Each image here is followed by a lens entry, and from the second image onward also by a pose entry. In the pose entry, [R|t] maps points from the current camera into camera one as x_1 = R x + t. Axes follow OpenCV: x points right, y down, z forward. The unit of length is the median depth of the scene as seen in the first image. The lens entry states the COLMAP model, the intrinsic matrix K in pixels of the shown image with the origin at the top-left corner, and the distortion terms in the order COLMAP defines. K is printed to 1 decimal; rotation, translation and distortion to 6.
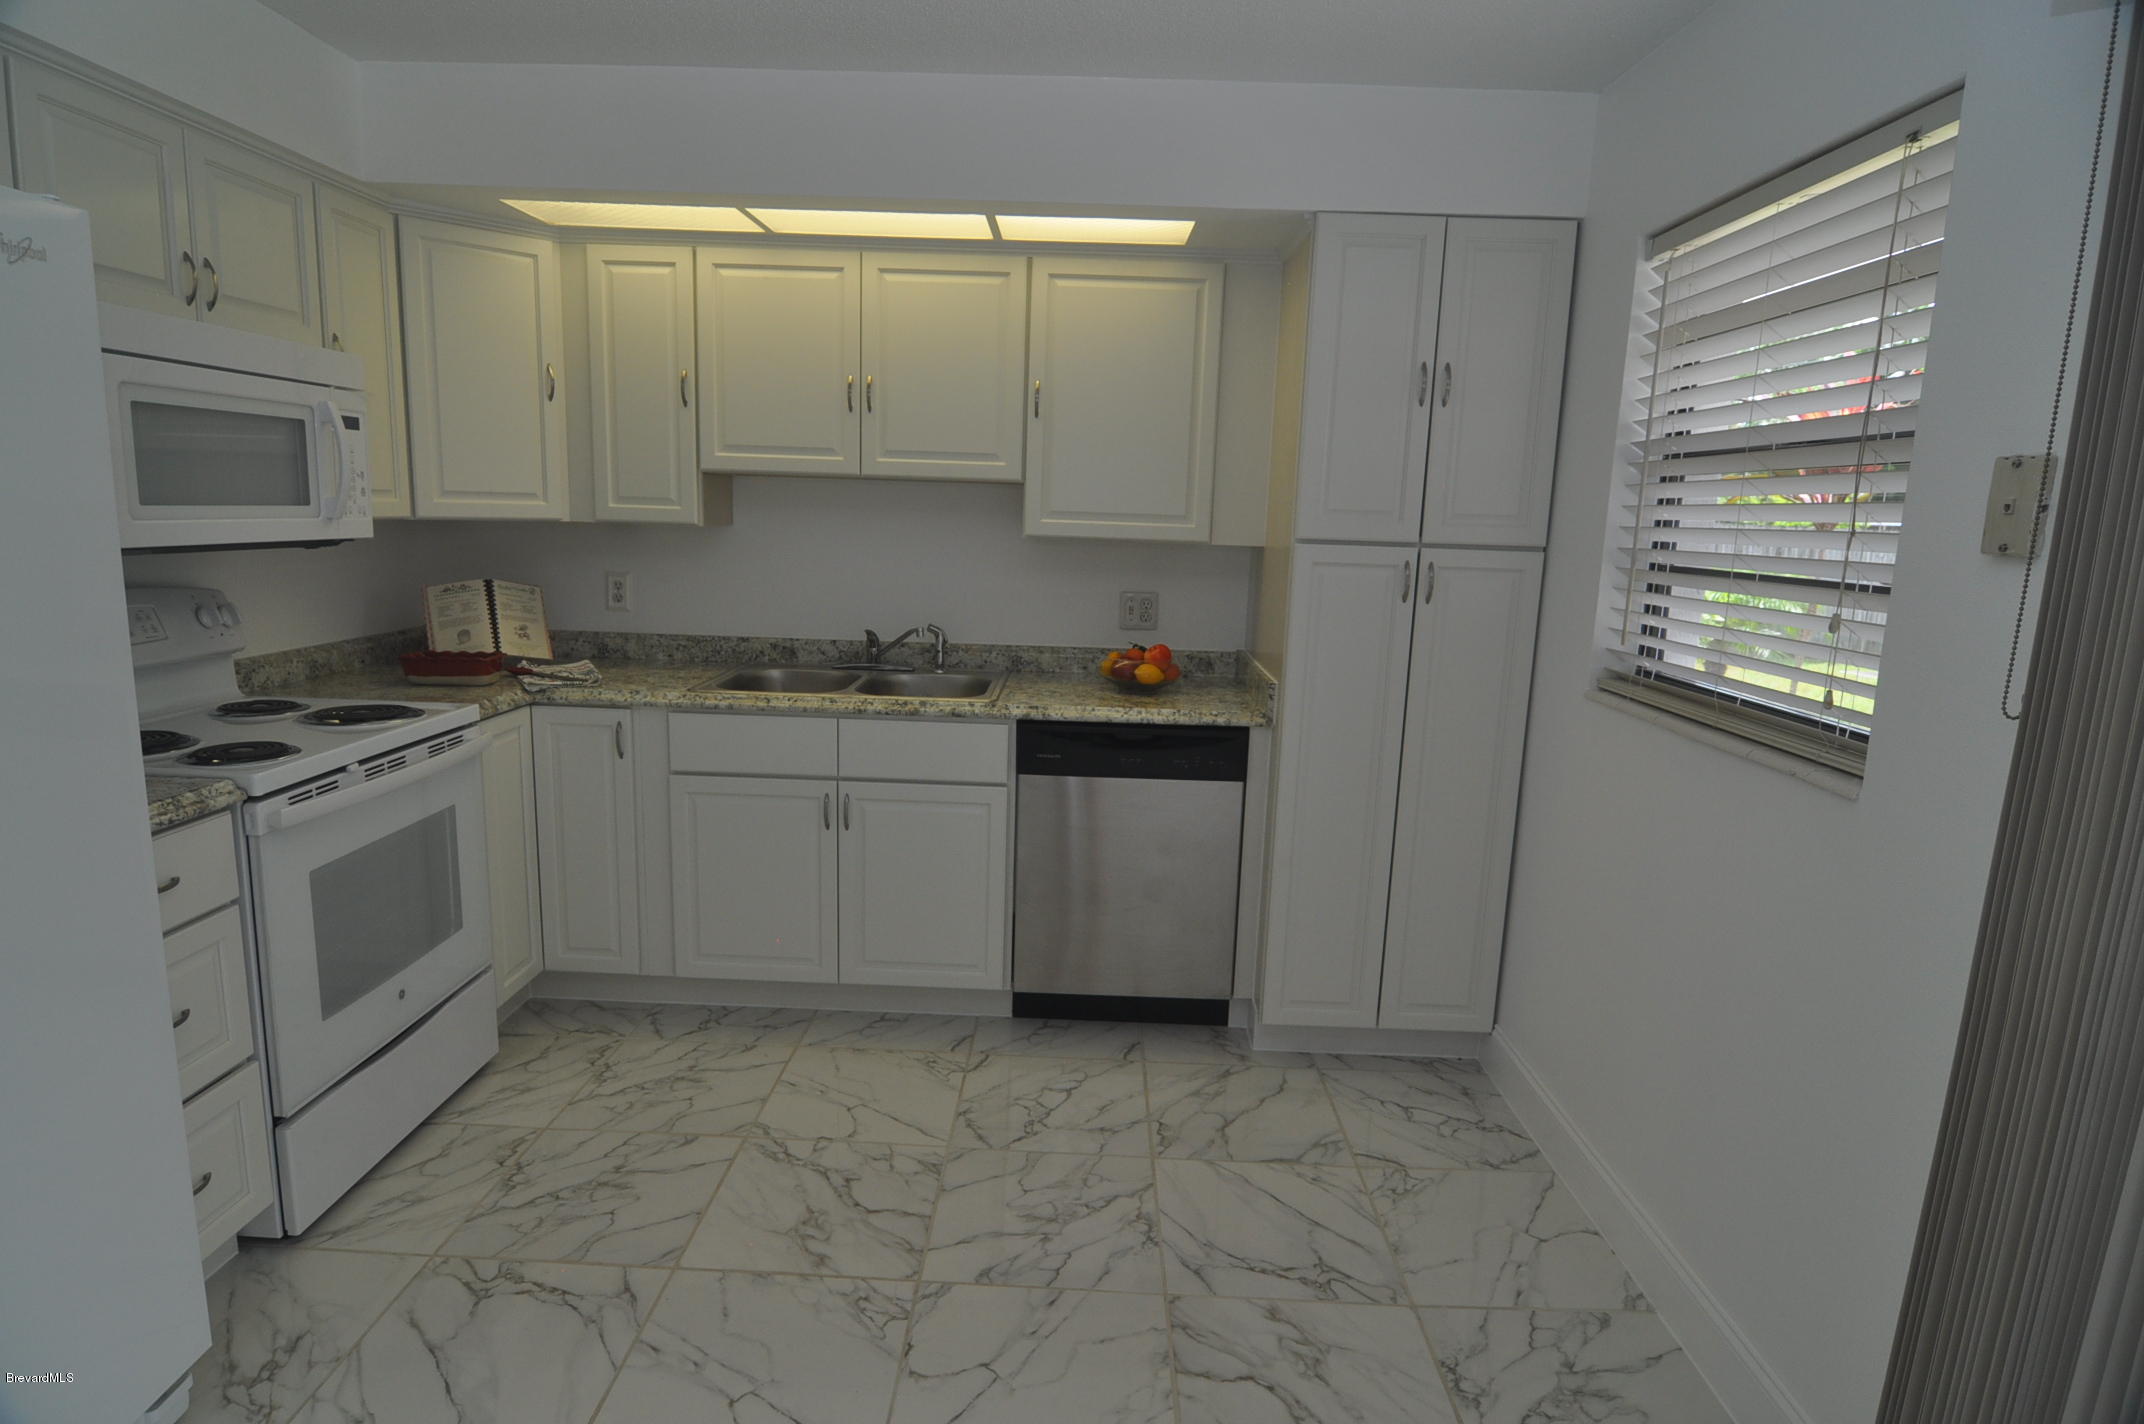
lens RADIAL K [[1148.9, 0, 1063.6], [0, 1148.9, 714.1], [0, 0, 1]] dist [-0.006576, -0.012503]
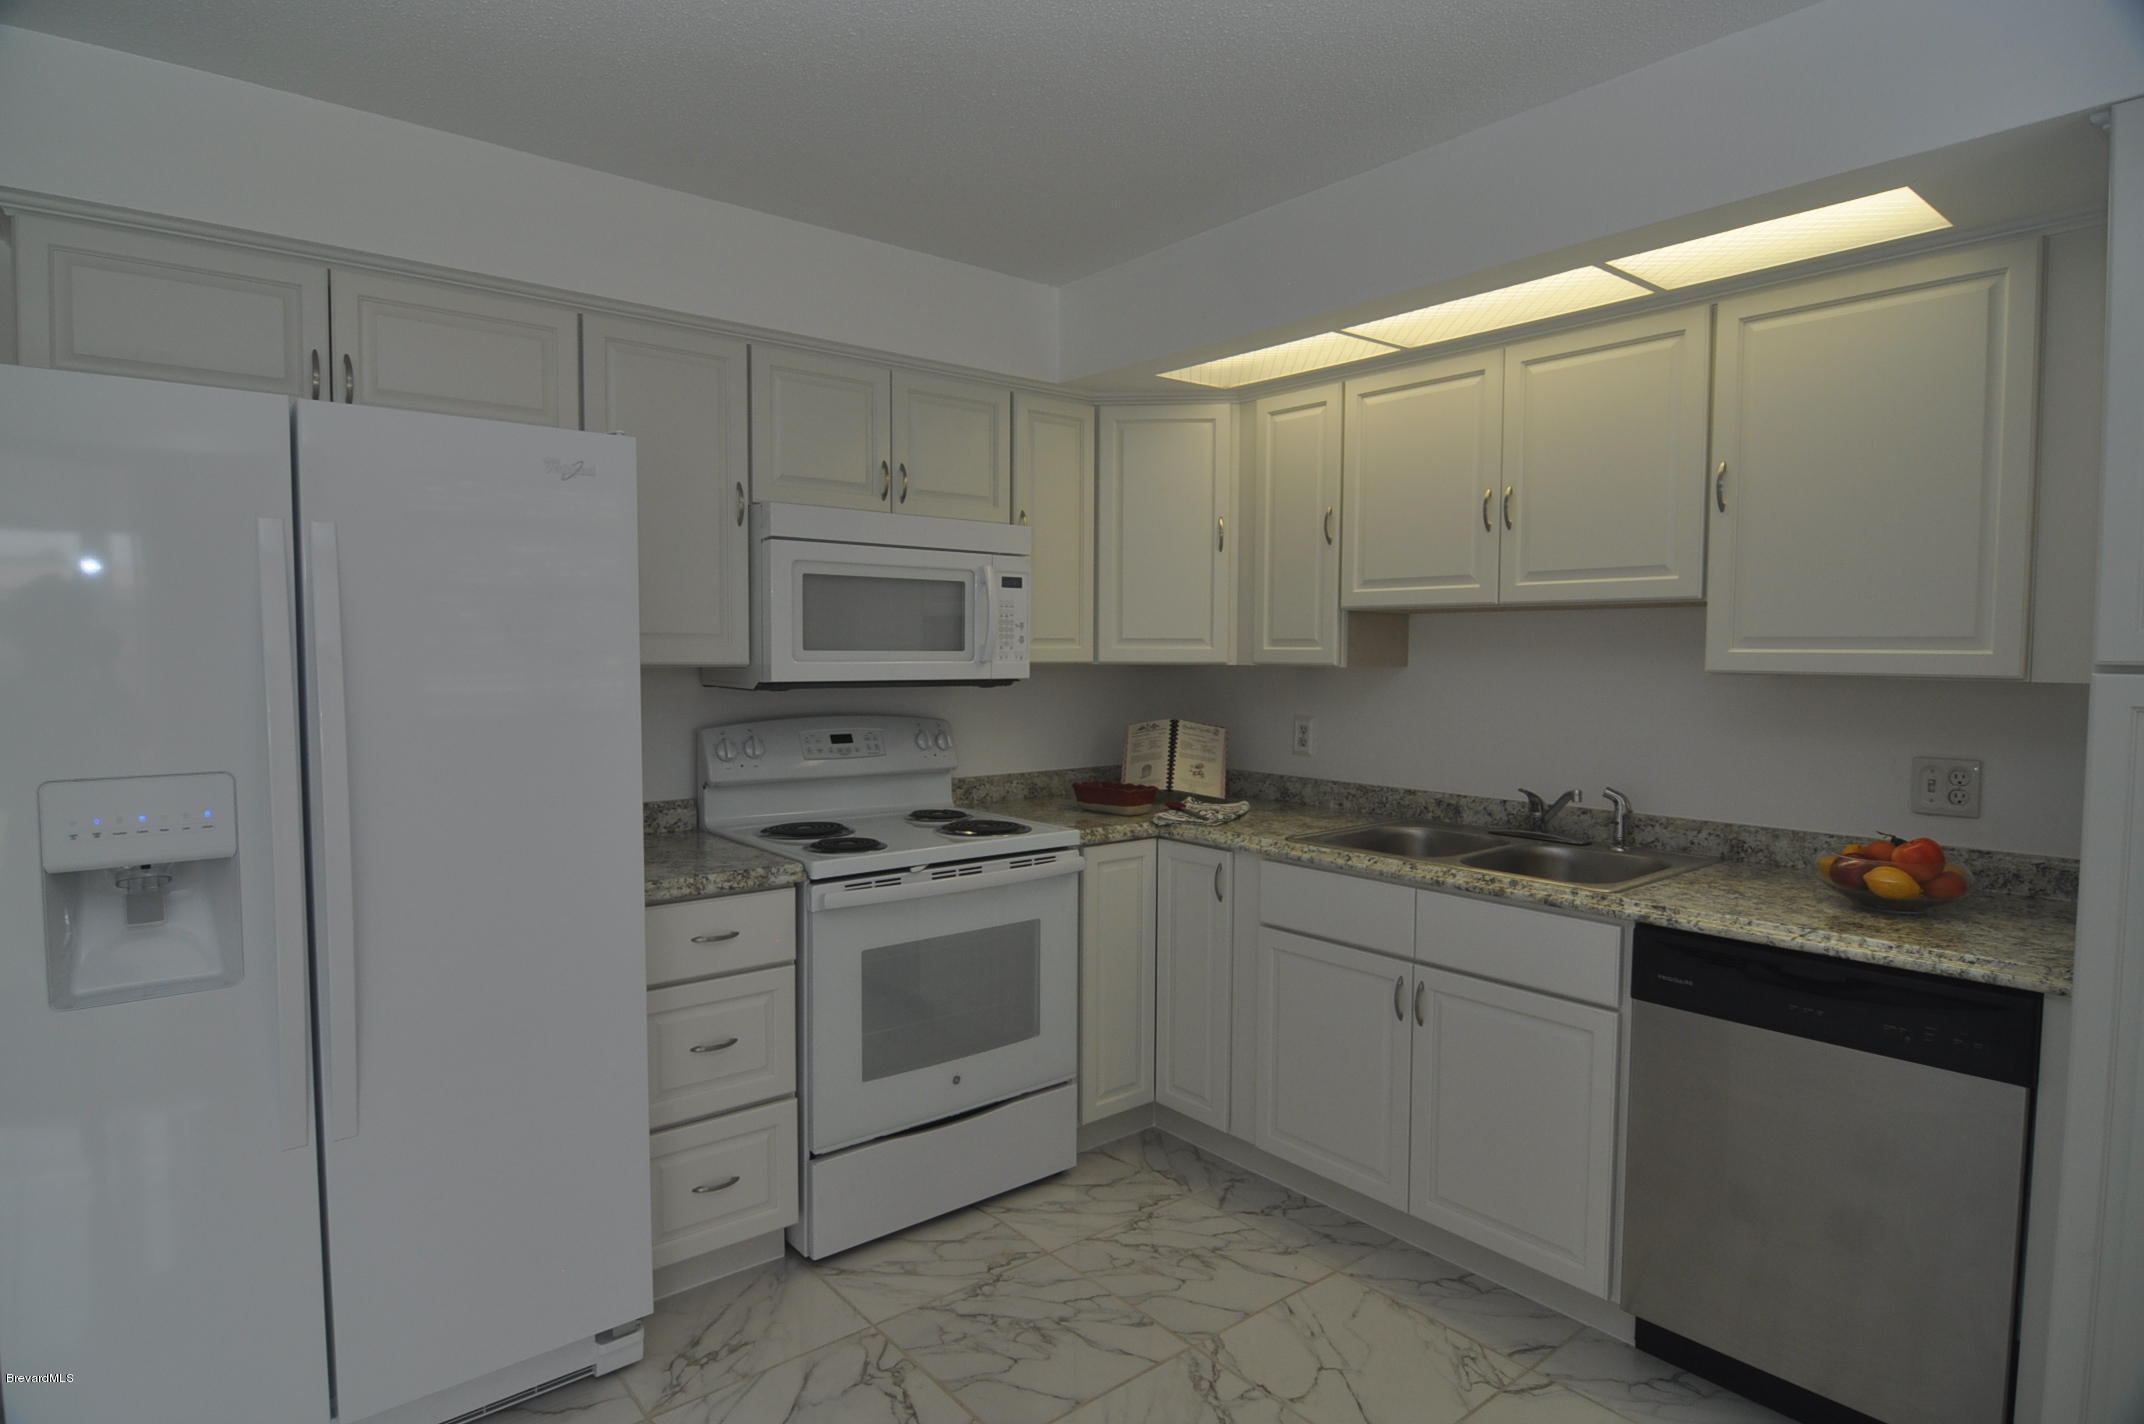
lens RADIAL K [[1148.9, 0, 1063.6], [0, 1148.9, 714.1], [0, 0, 1]] dist [-0.006576, -0.012503]
pose [[0.650146, 0.012458, -0.759707, 0.288545], [-0.117558, 0.989475, -0.084379, -0.022535], [0.750660, 0.144168, 0.644768, 0.261631]]
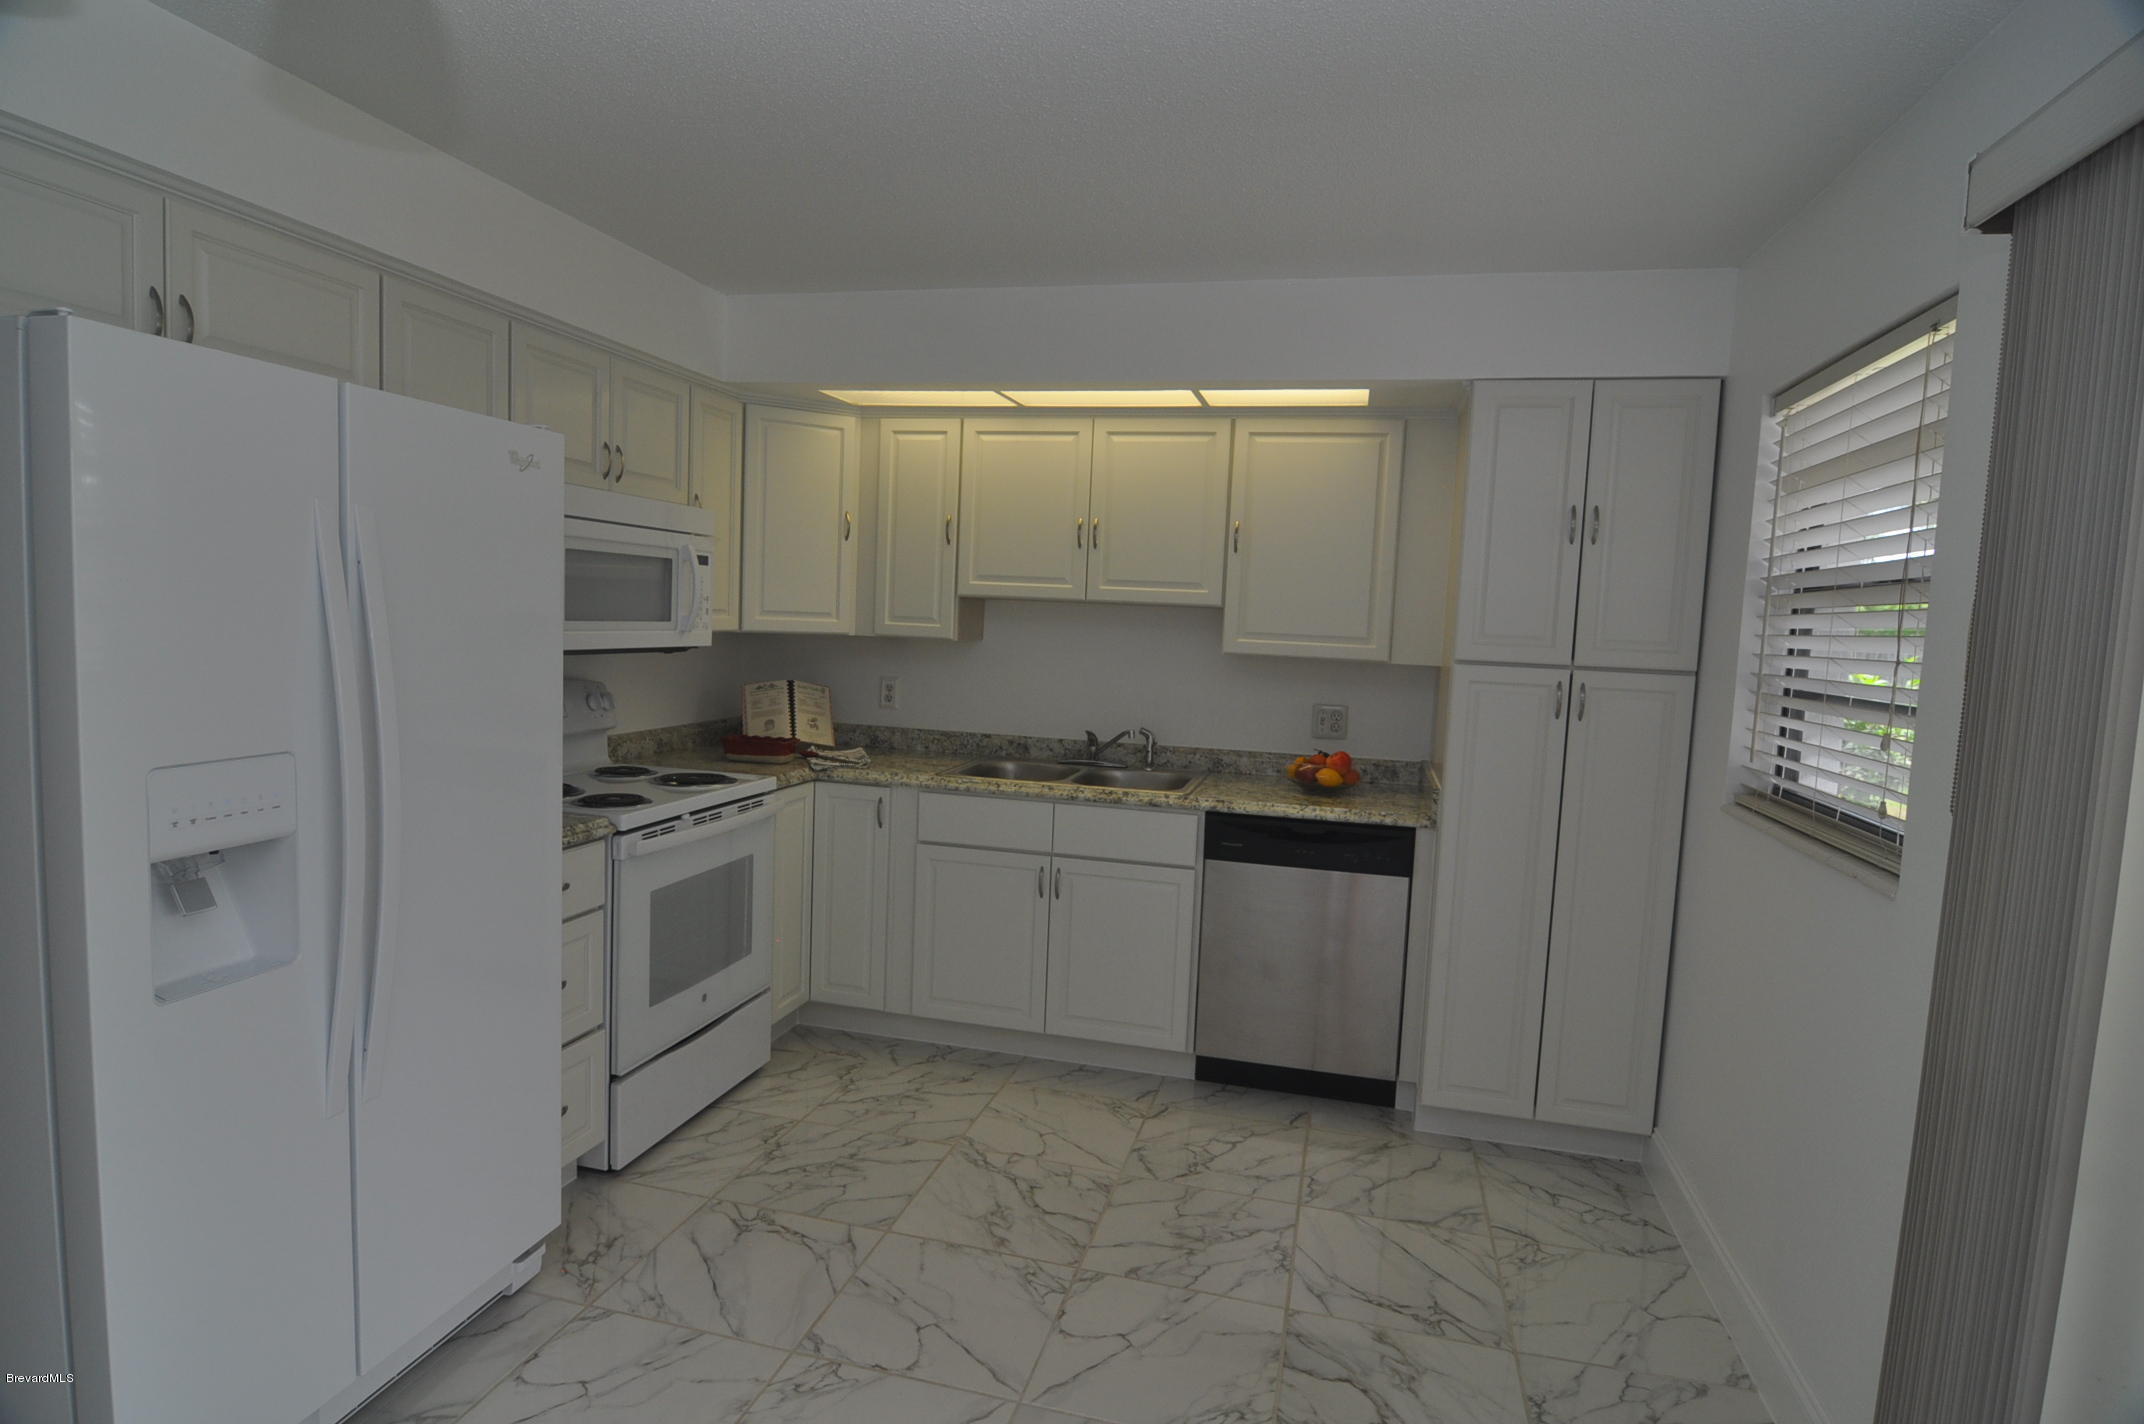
lens RADIAL K [[1148.9, 0, 1063.6], [0, 1148.9, 714.1], [0, 0, 1]] dist [-0.006576, -0.012503]
pose [[0.973241, 0.028436, -0.228022, 0.085507], [-0.050780, 0.994395, -0.092731, 0.023239], [0.224108, 0.101828, 0.969230, -0.165120]]
